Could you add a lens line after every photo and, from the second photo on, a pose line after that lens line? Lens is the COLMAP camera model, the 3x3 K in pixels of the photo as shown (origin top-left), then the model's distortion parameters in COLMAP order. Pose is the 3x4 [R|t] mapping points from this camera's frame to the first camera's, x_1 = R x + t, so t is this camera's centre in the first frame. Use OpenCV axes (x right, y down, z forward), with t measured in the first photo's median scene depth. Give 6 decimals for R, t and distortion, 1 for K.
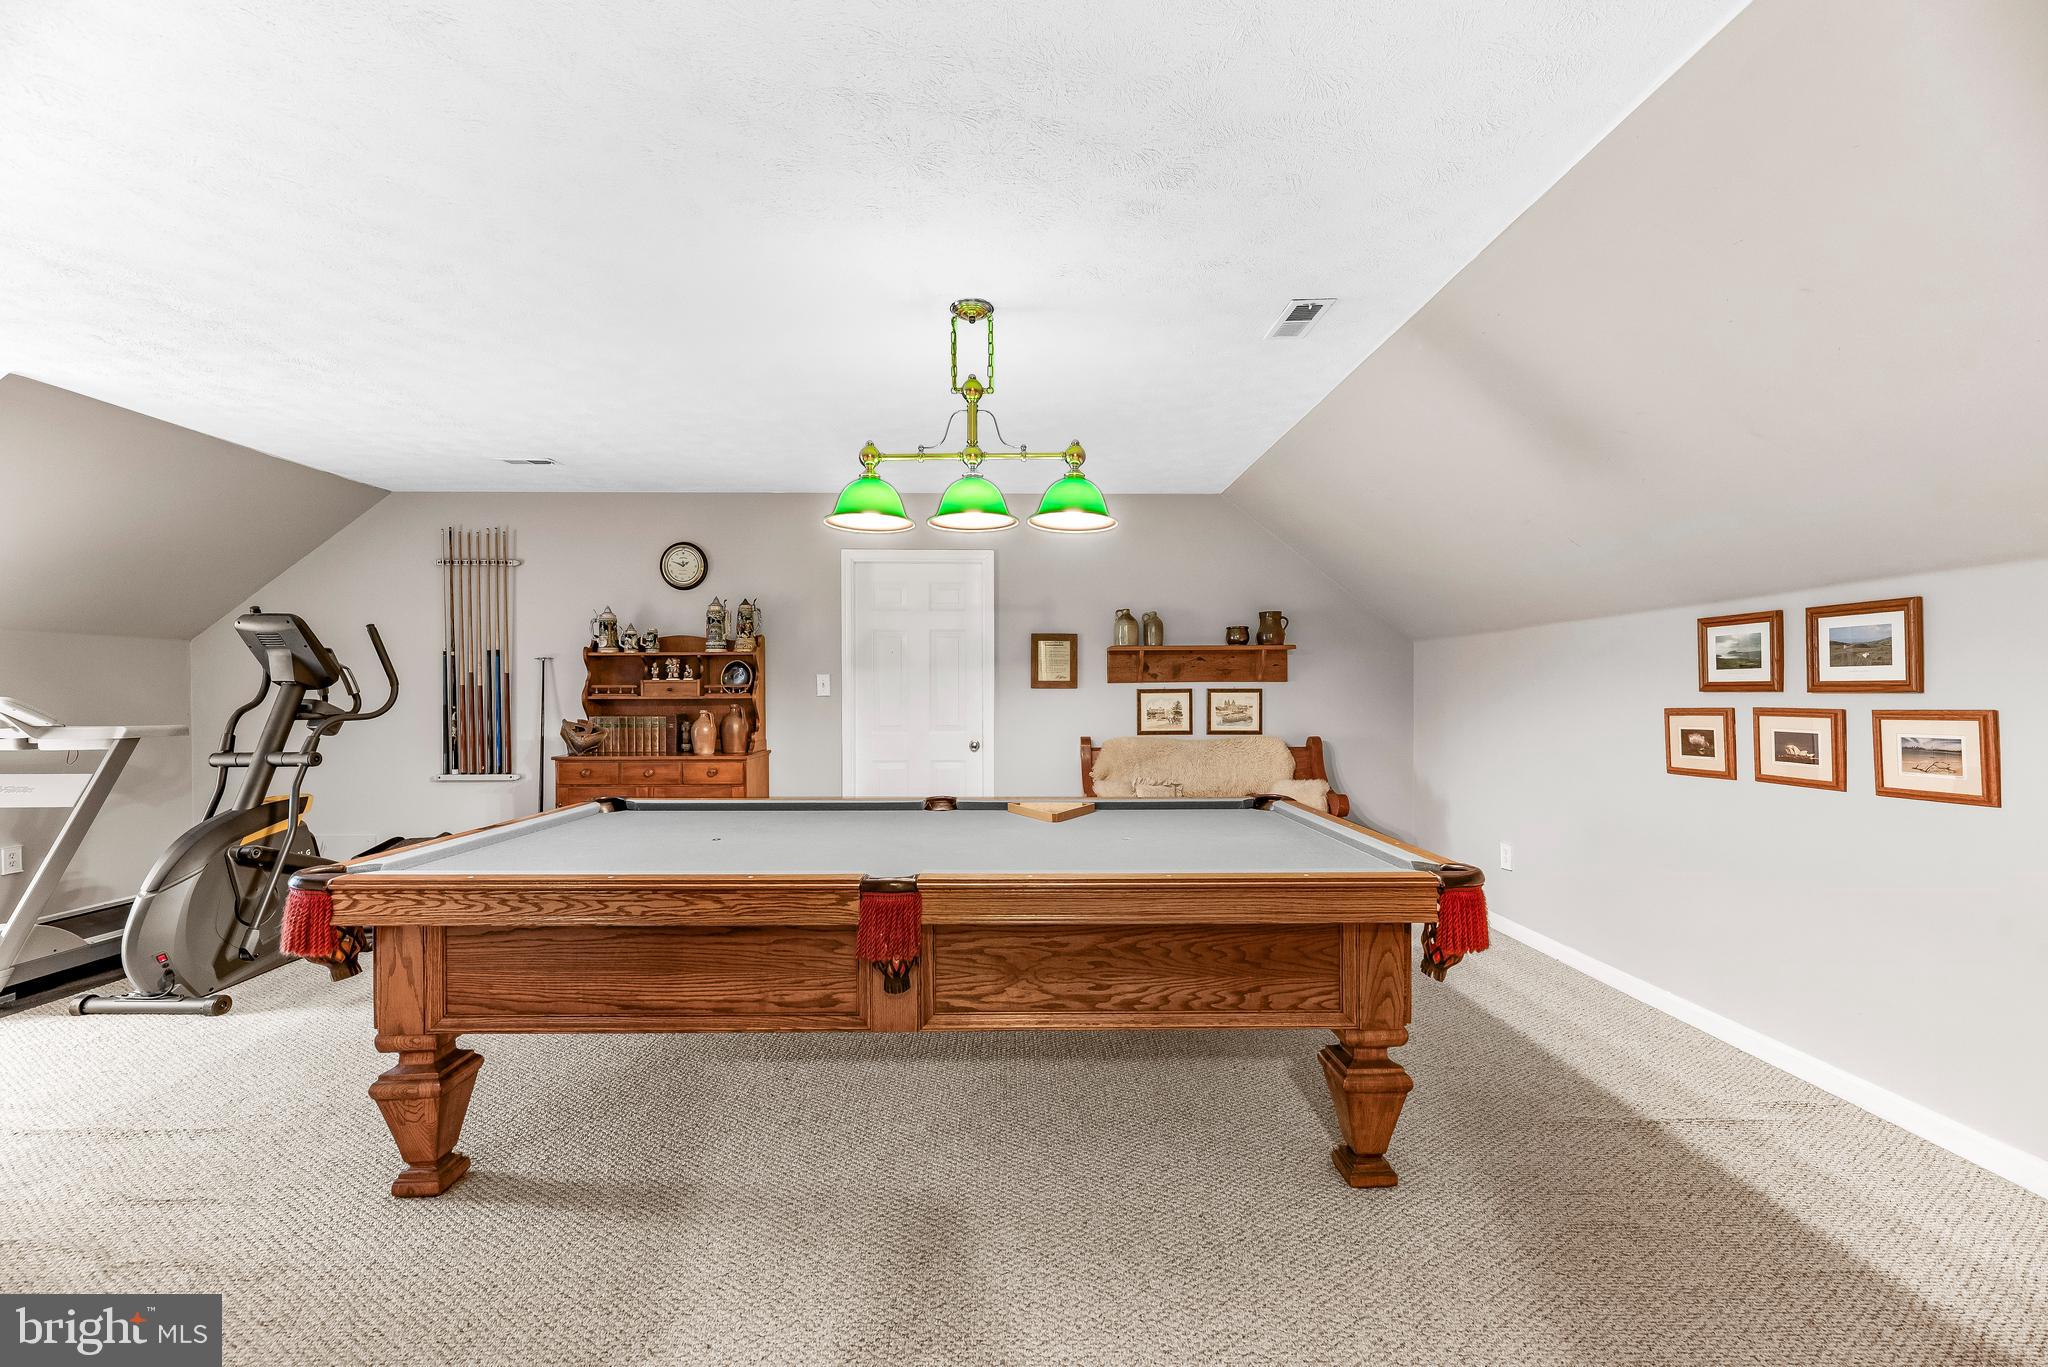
lens RADIAL K [[829.0, 0, 1019.4], [0, 829.0, 698.6], [0, 0, 1]] dist [-0.000428, -0.000015]
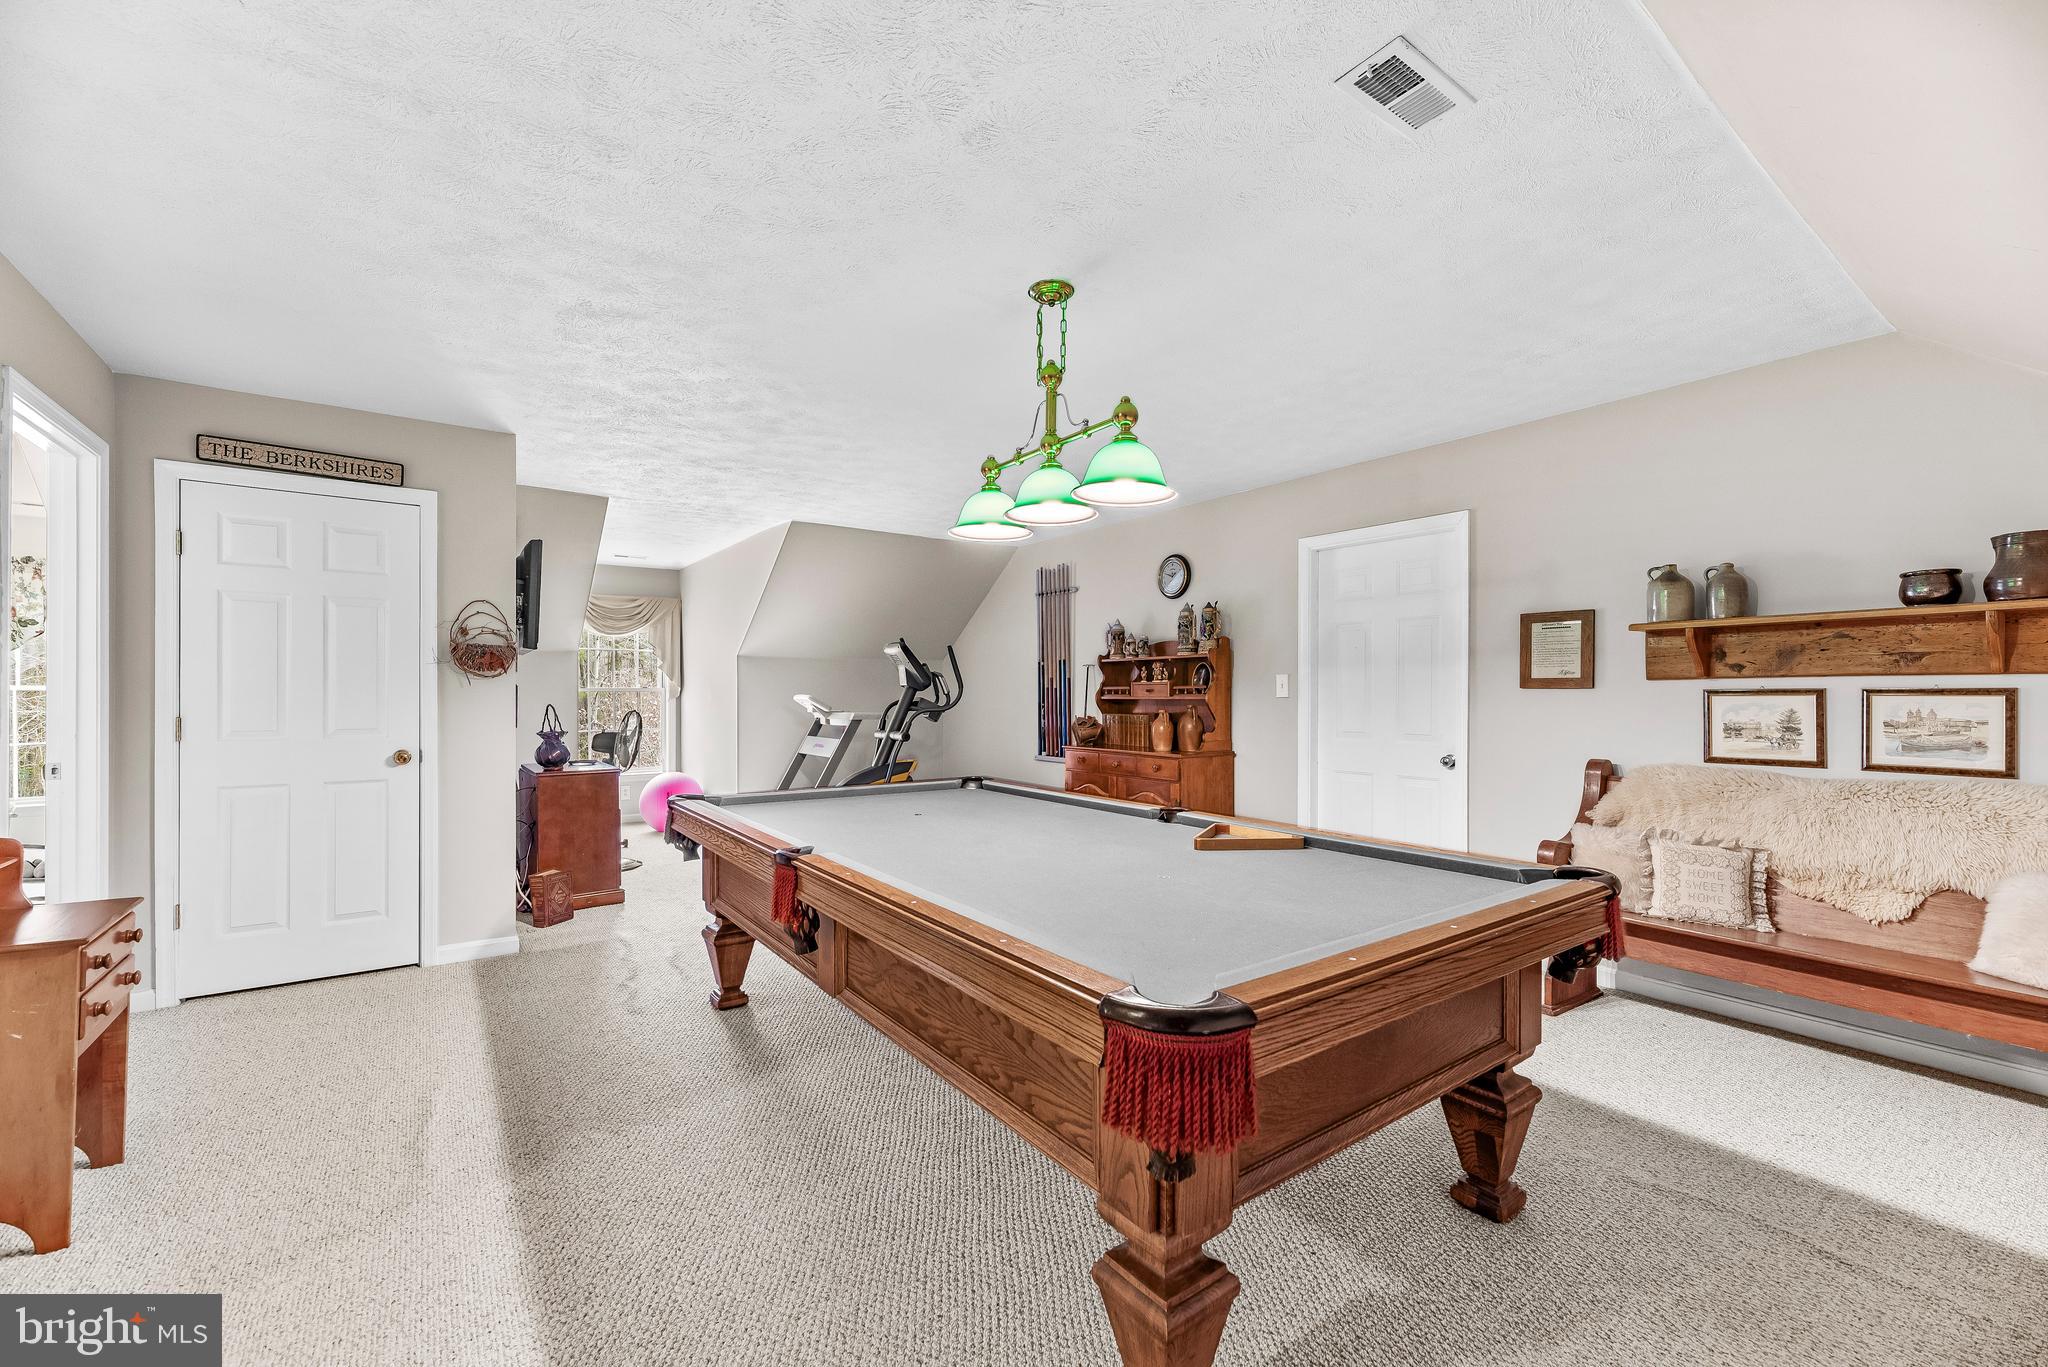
lens RADIAL K [[820.8, 0, 1015.1], [0, 820.8, 692.6], [0, 0, 1]] dist [0.001090, 0.000264]
pose [[0.571443, 0.000738, -0.820641, 0.365402], [-0.008133, 0.999956, -0.004764, -0.001730], [0.820601, 0.009397, 0.571424, 0.225254]]
